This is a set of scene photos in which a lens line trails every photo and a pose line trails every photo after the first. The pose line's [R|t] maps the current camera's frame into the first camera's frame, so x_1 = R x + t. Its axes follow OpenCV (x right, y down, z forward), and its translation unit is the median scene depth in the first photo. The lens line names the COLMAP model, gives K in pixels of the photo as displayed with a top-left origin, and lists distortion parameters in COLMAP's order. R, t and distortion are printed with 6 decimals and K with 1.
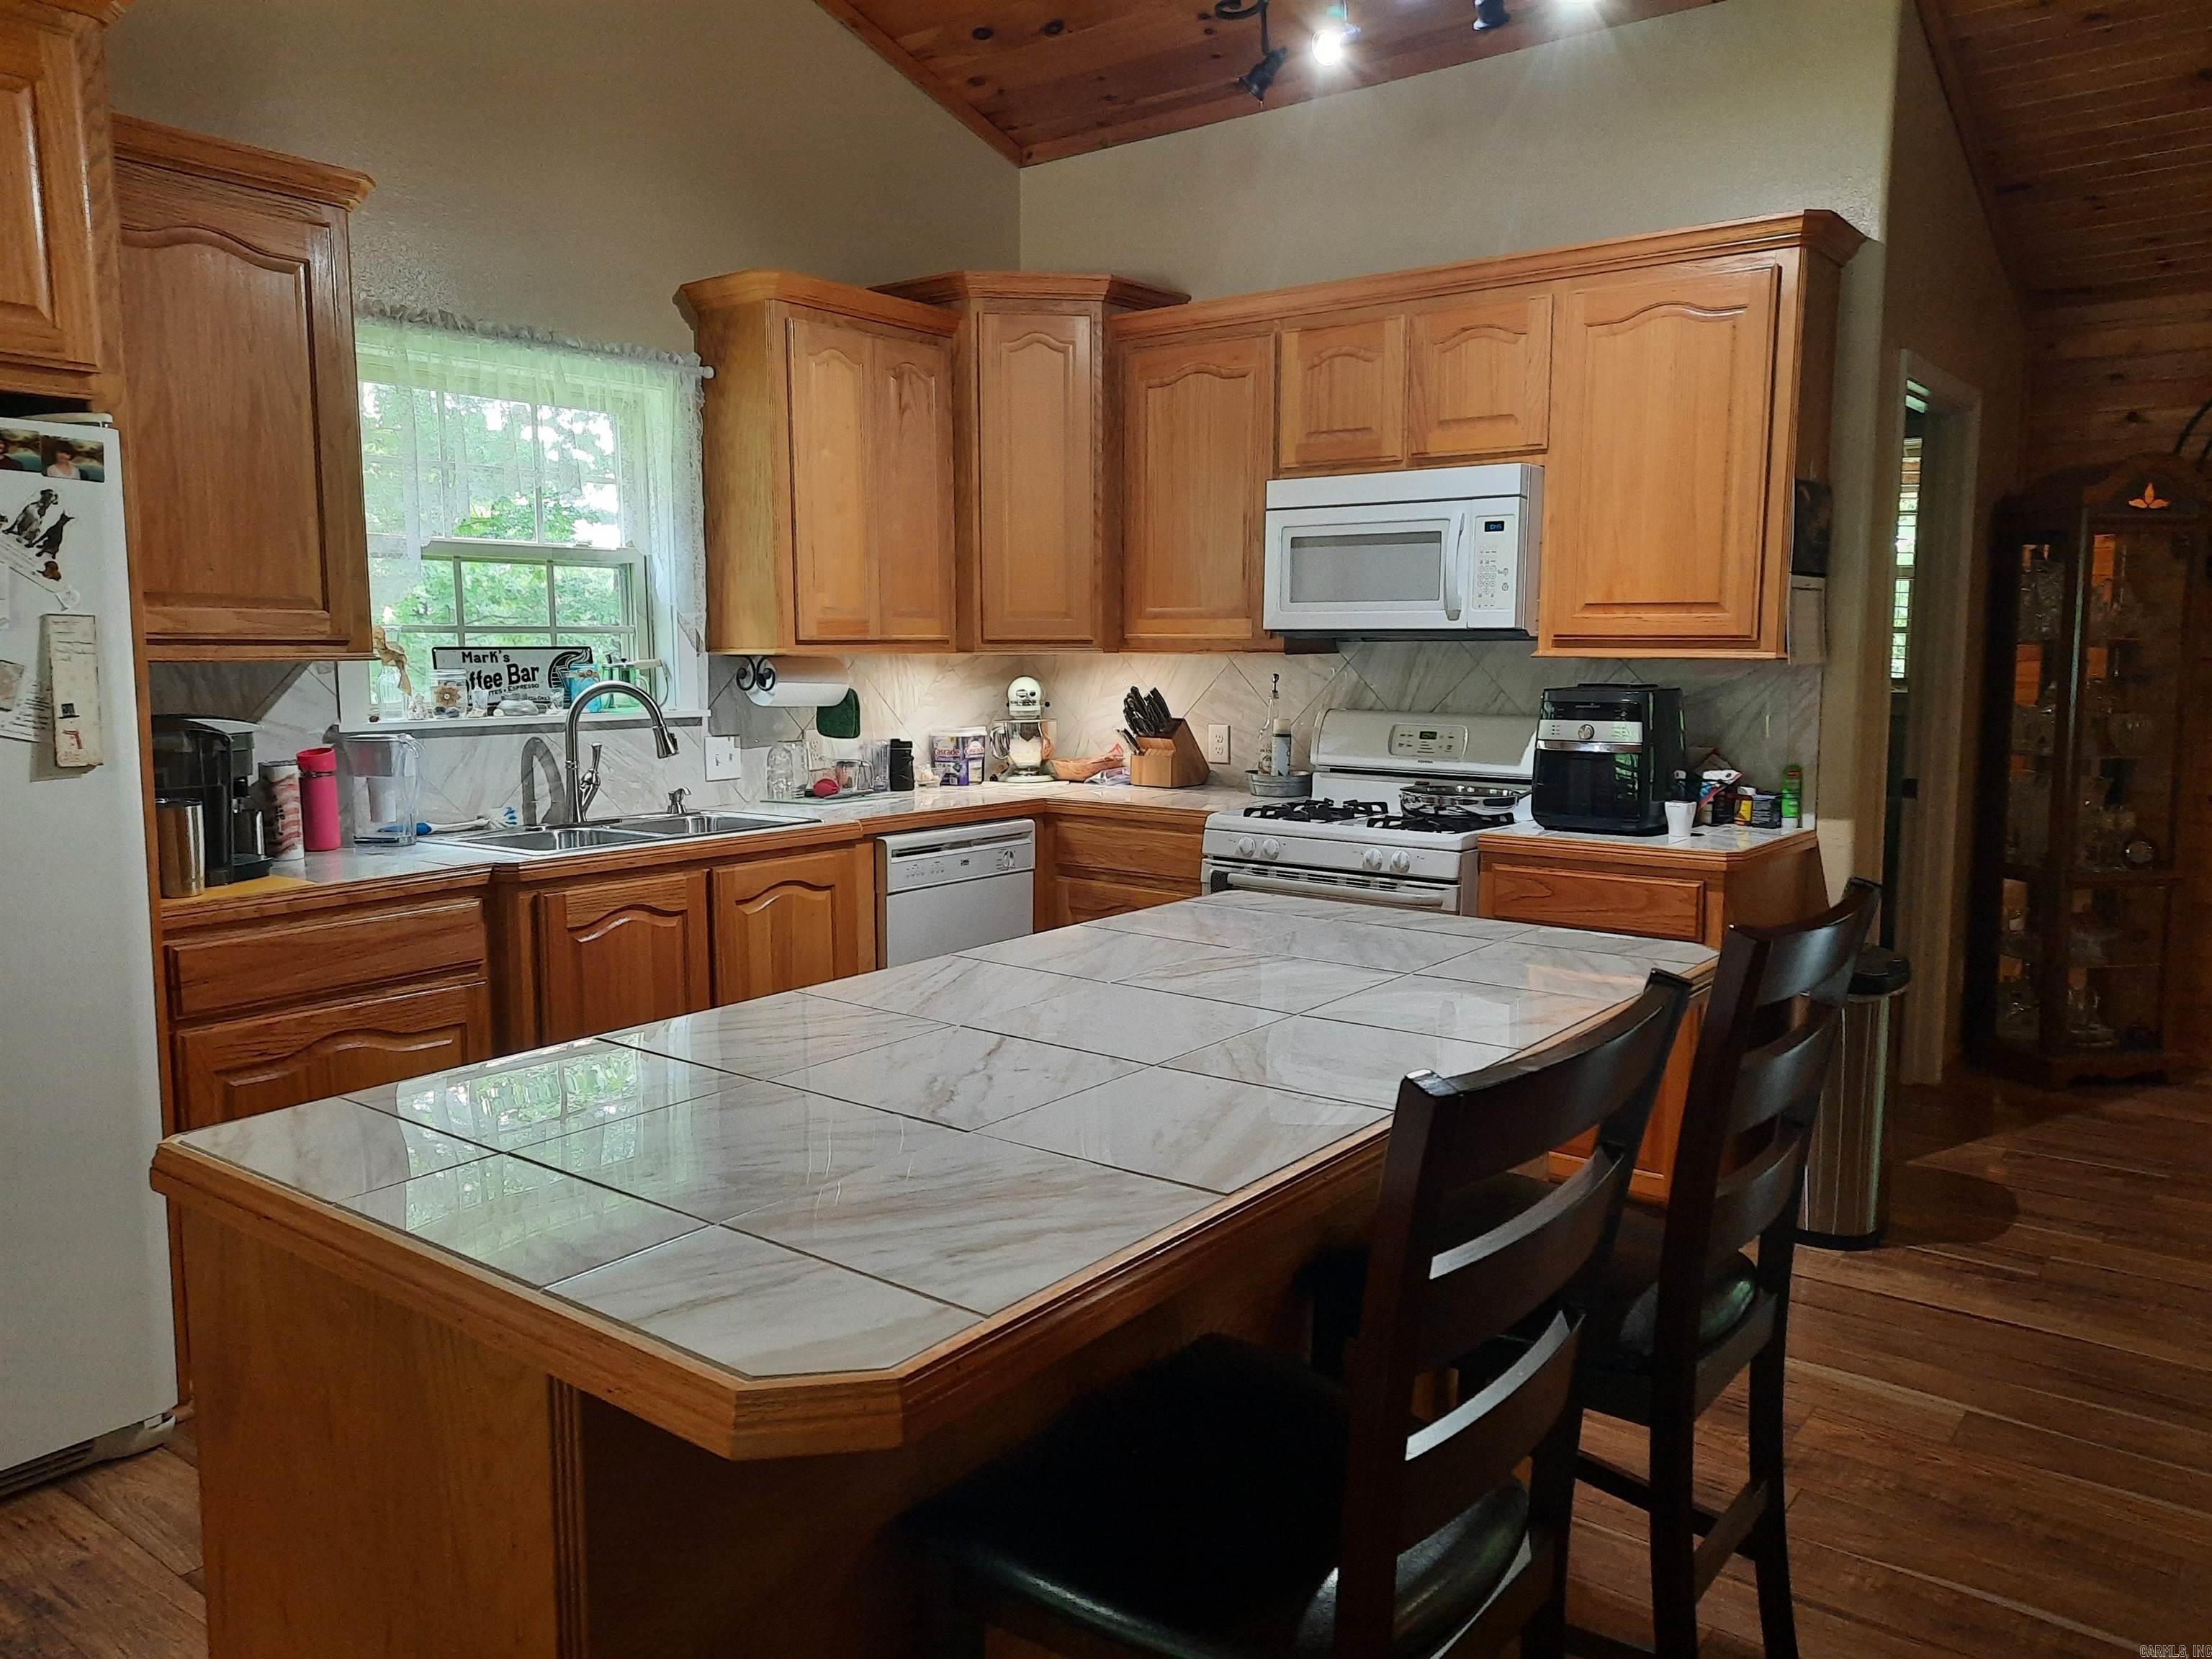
lens RADIAL K [[1615.4, 0, 1111.7], [0, 1615.4, 827.4], [0, 0, 1]] dist [0.054547, -0.049478]
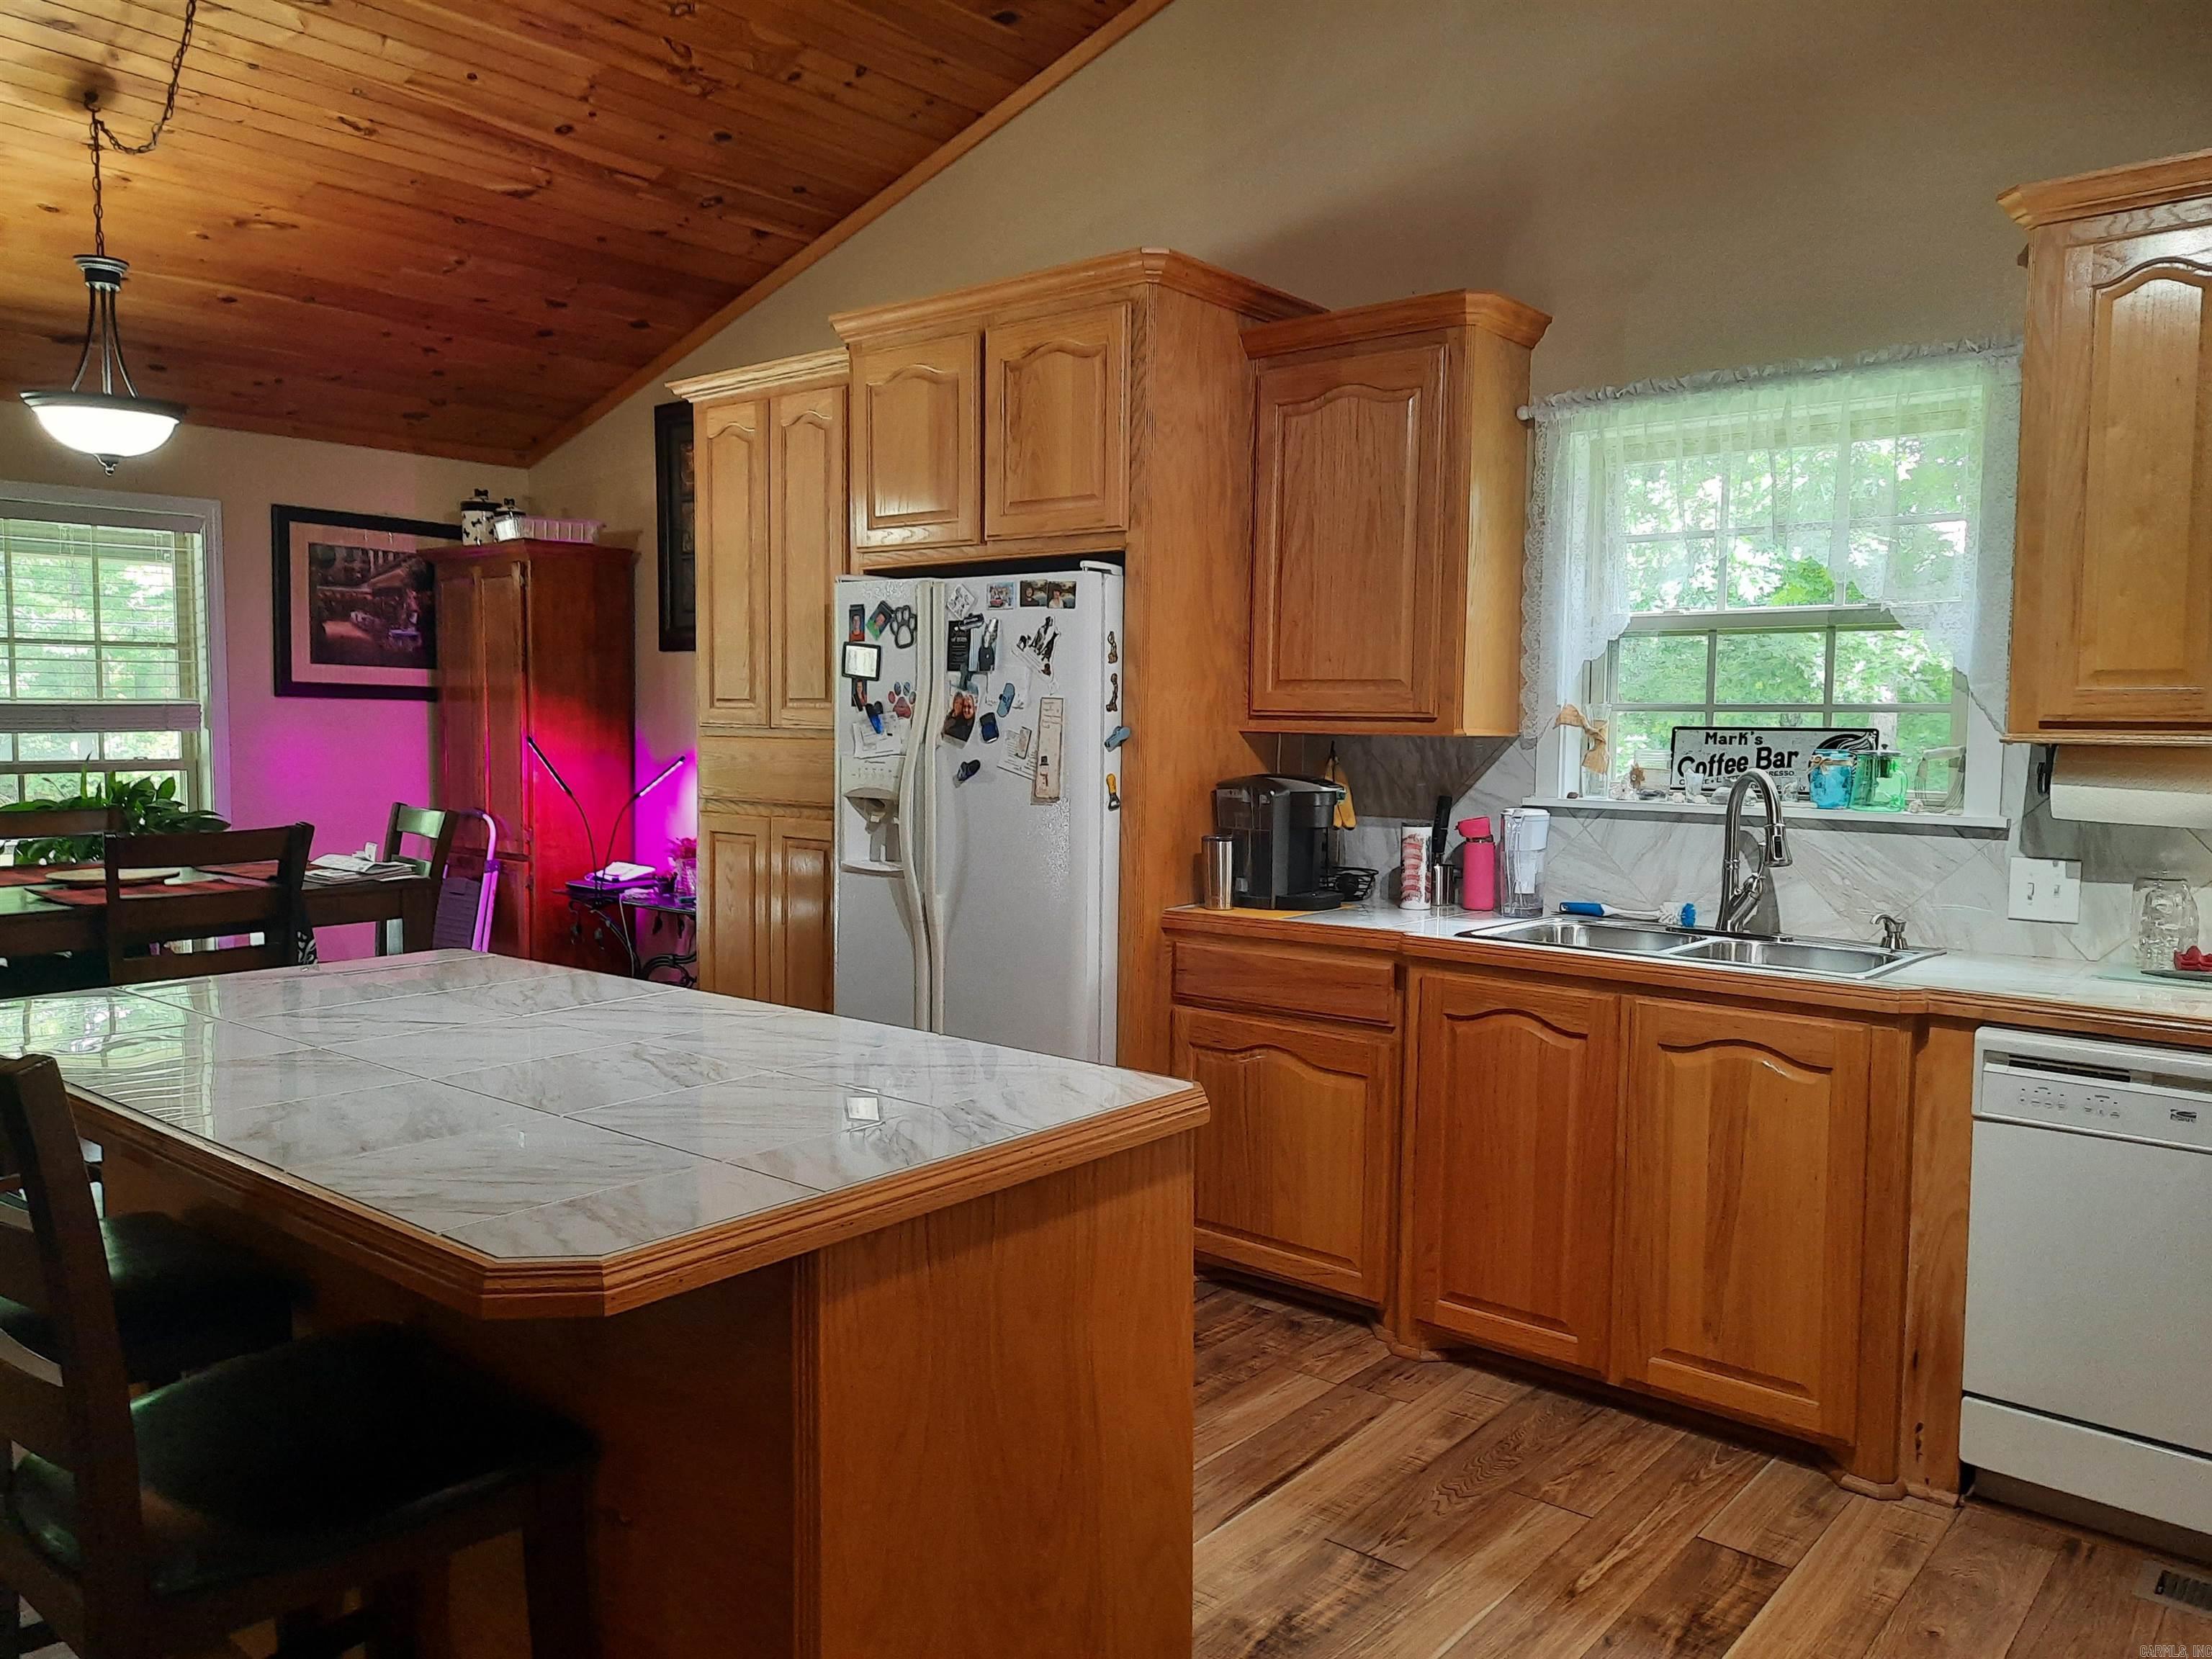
lens RADIAL K [[1615.4, 0, 1118.4], [0, 1615.4, 811.4], [0, 0, 1]] dist [0.054547, -0.049478]
pose [[-0.039462, 0.061093, -0.997352, 0.517486], [-0.123647, 0.990159, 0.065544, -0.079458], [0.991541, 0.125906, -0.031519, 0.677643]]
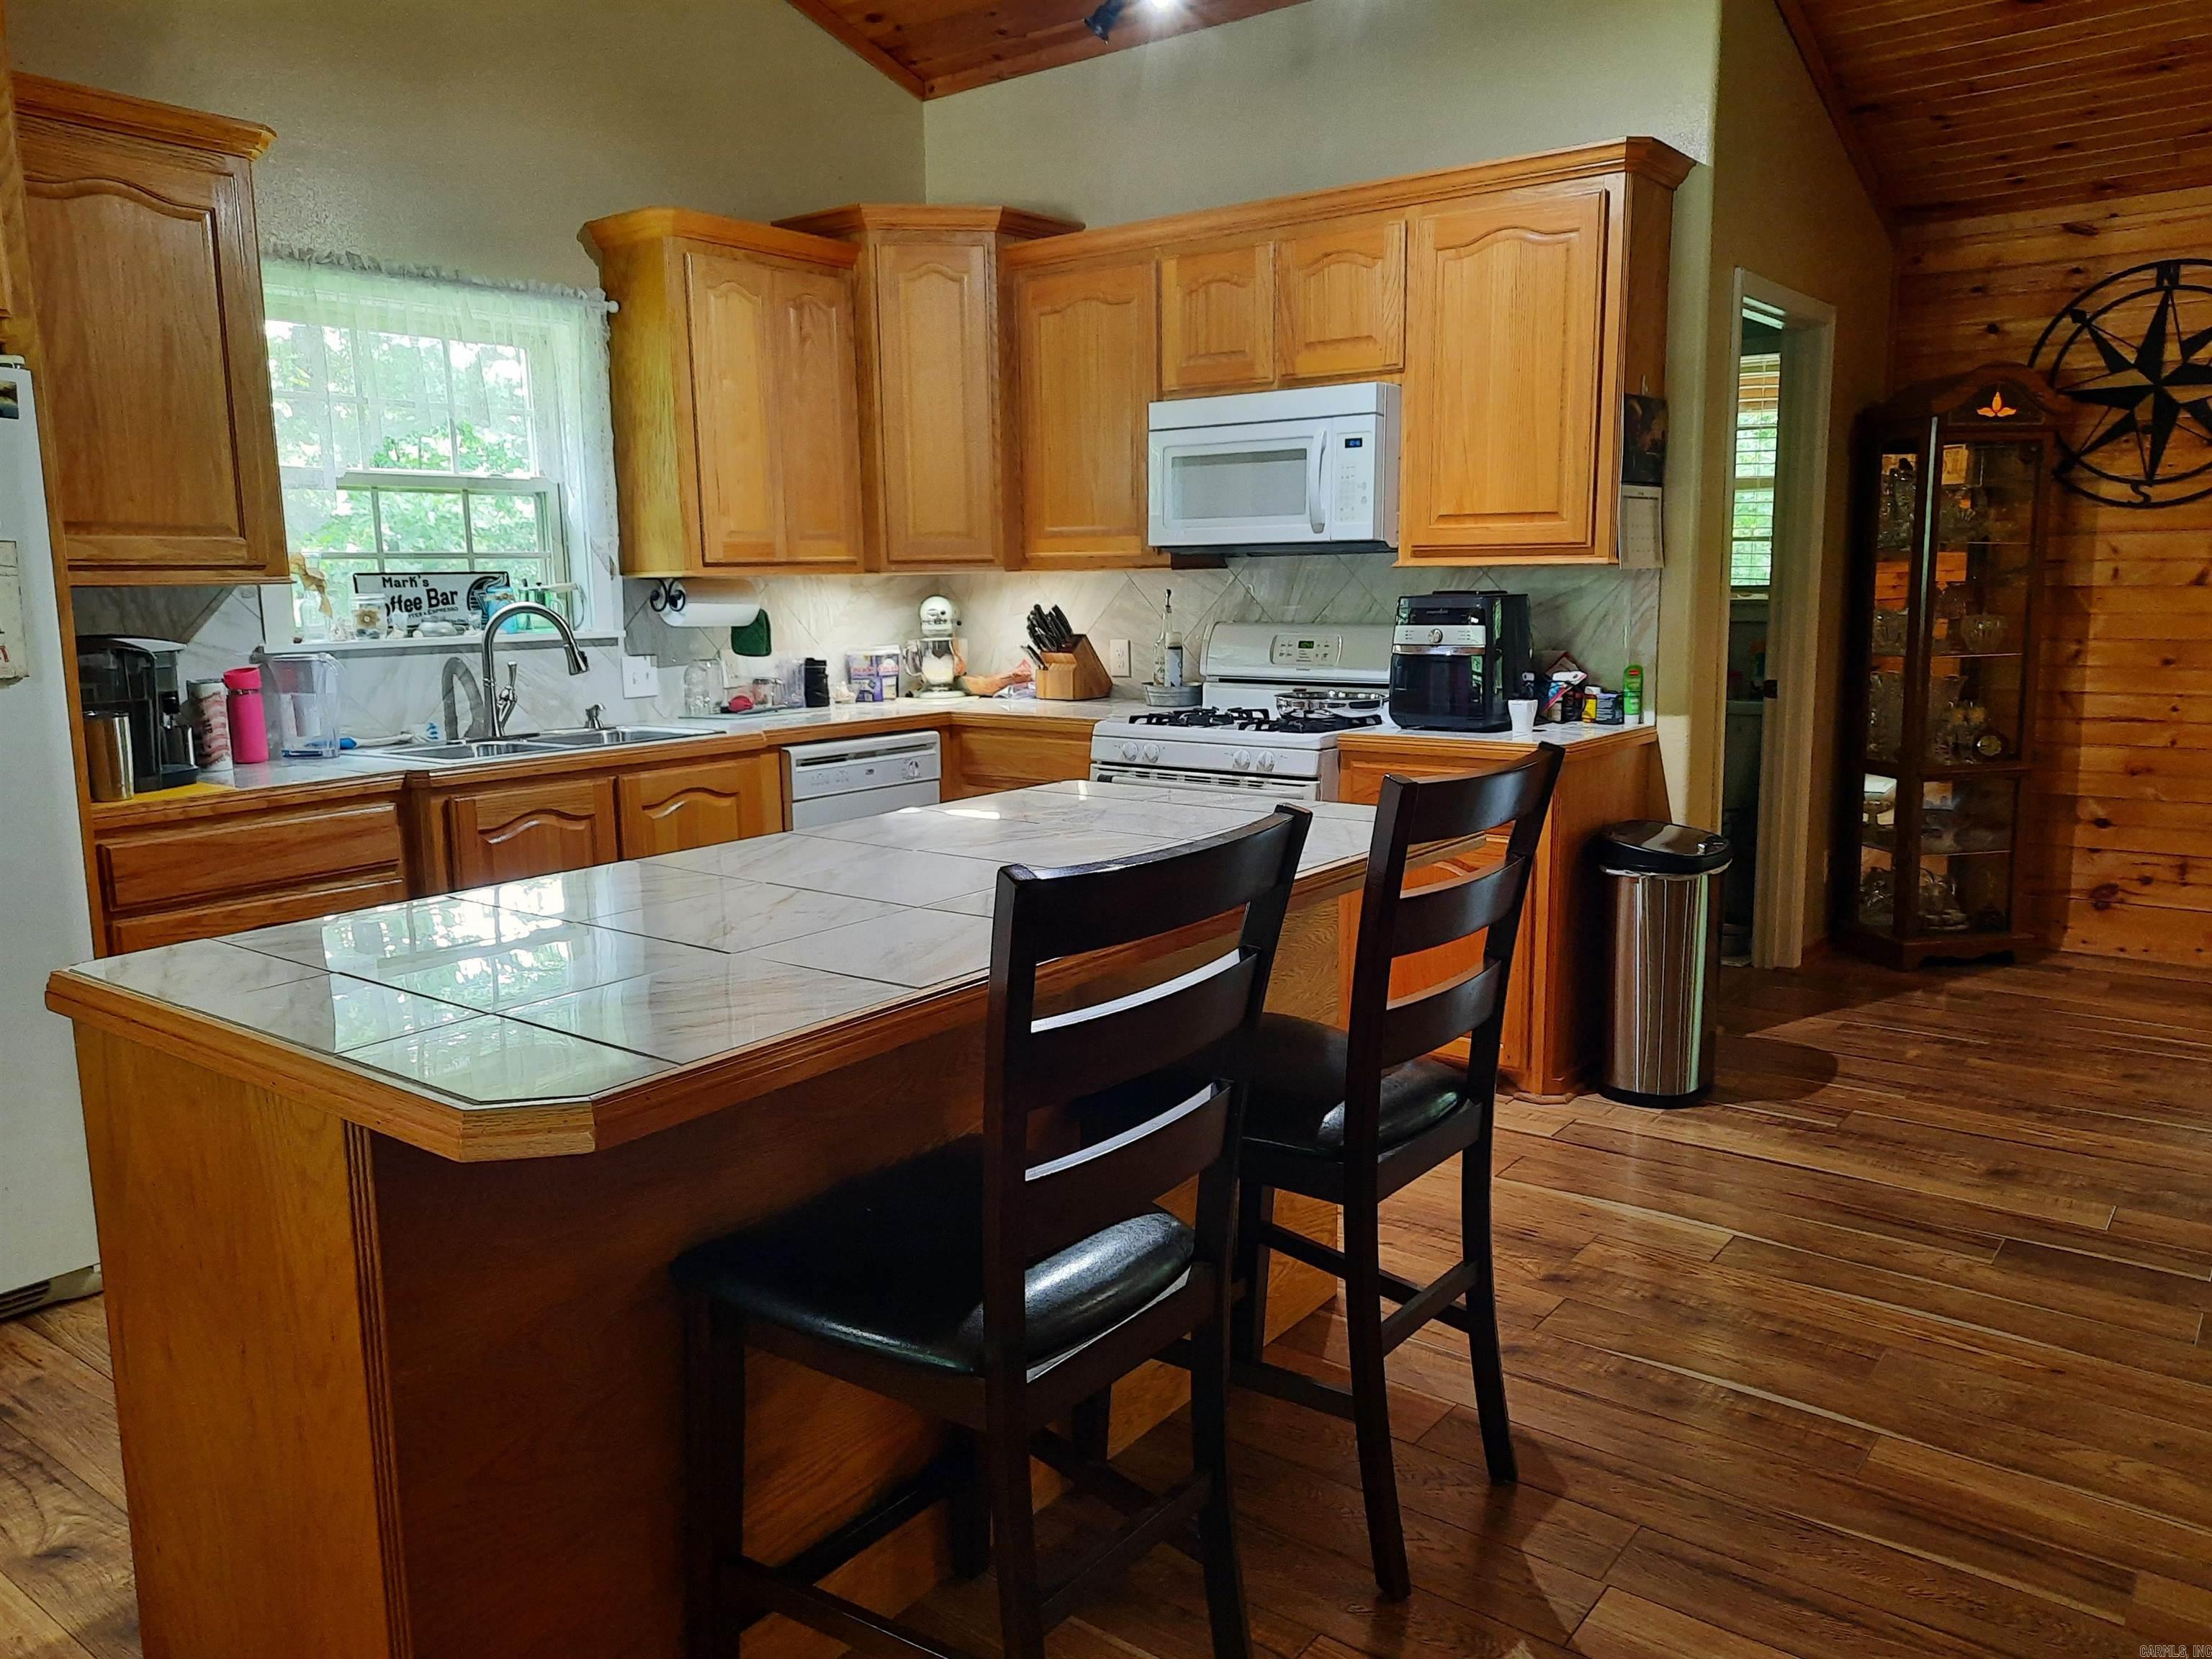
lens RADIAL K [[1615.4, 0, 1104.4], [0, 1615.4, 832.2], [0, 0, 1]] dist [0.054547, -0.049478]
pose [[0.999878, -0.015501, -0.001764, 0.068473], [0.015563, 0.998929, 0.043563, 0.018642], [0.001087, -0.043585, 0.999049, -0.067135]]
